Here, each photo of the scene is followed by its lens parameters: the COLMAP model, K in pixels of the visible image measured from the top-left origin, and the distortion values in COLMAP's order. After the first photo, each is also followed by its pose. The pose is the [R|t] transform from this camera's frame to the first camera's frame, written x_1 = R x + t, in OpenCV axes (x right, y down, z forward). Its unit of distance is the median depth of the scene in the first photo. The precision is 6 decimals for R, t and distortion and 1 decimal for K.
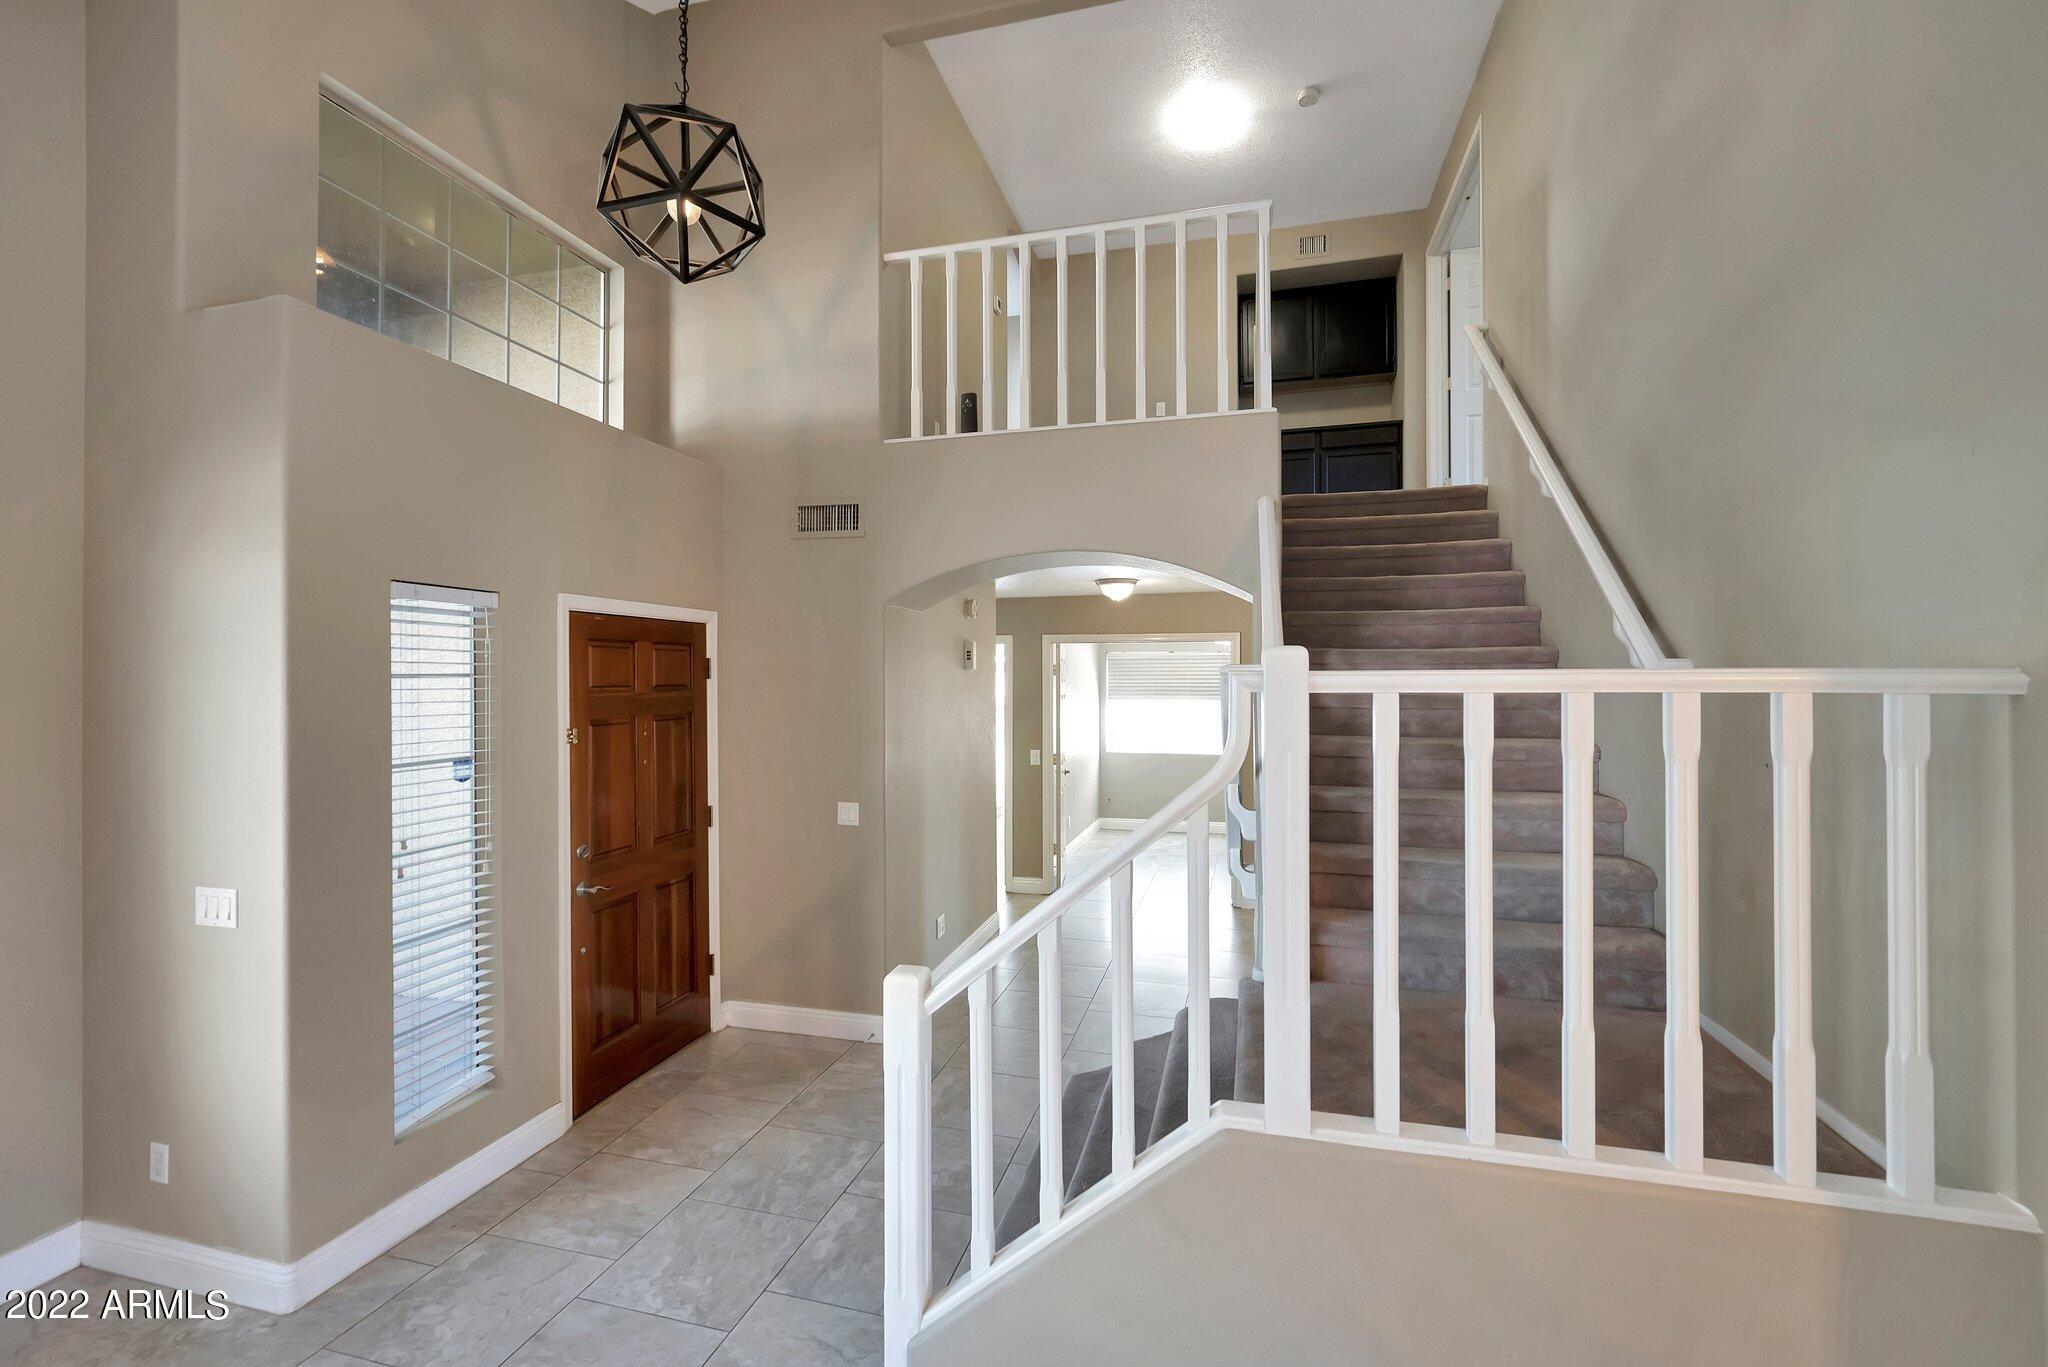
lens RADIAL K [[876.6, 0, 1020.2], [0, 876.6, 674.9], [0, 0, 1]] dist [-0.004709, -0.000285]
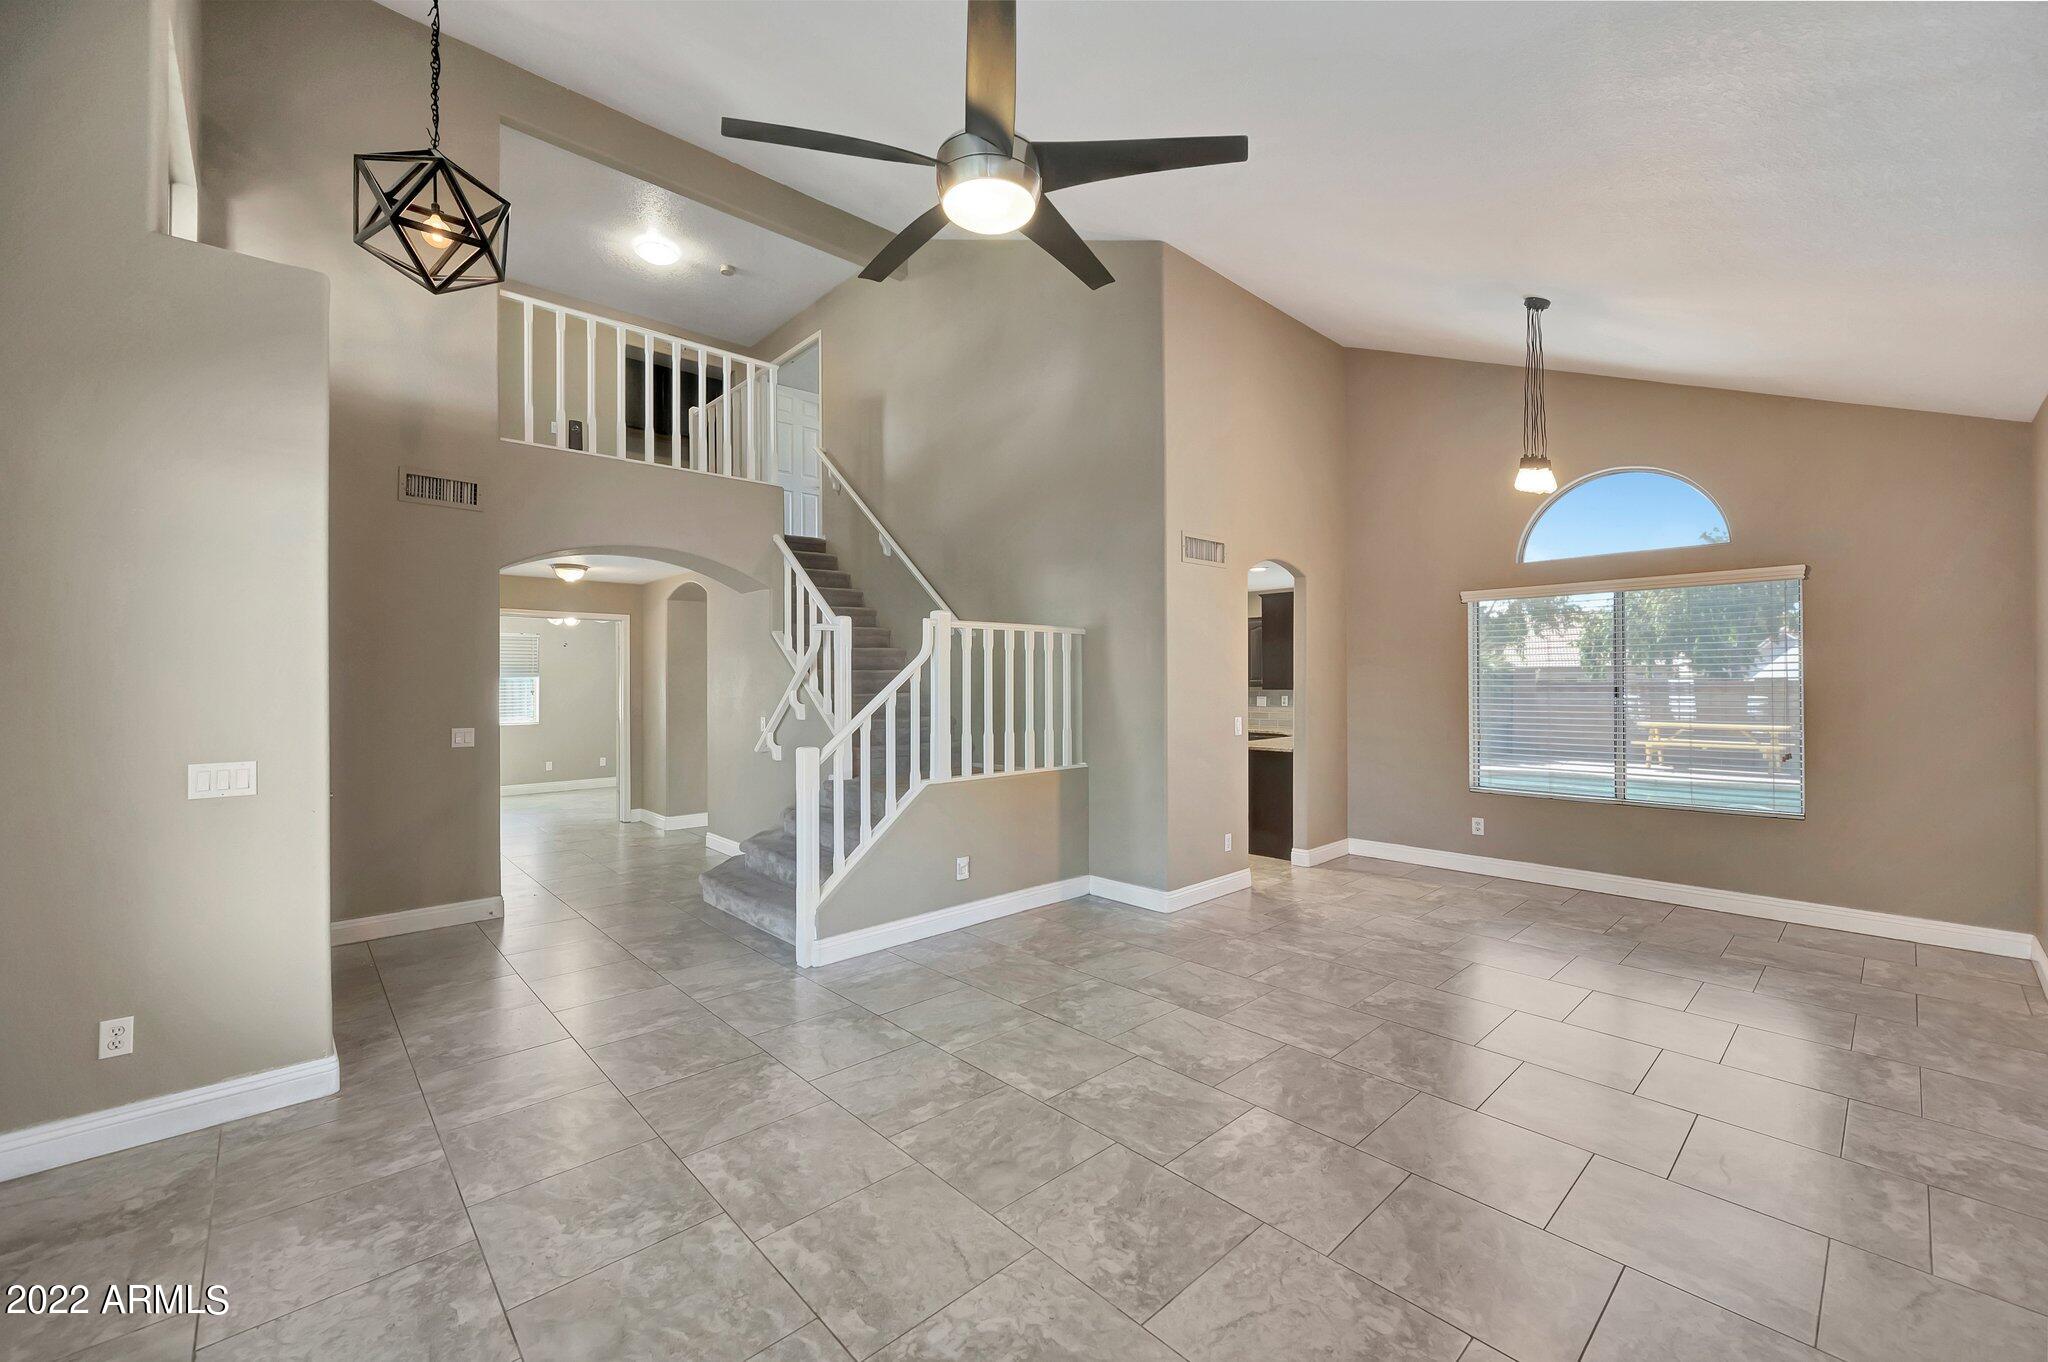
lens RADIAL K [[813.7, 0, 1024.4], [0, 813.7, 680.1], [0, 0, 1]] dist [-0.002063, 0.000260]
pose [[0.535261, -0.000829, 0.844686, -0.750201], [0.002586, 0.999996, -0.000657, 0.083223], [-0.844683, 0.002536, 0.535261, -0.267059]]
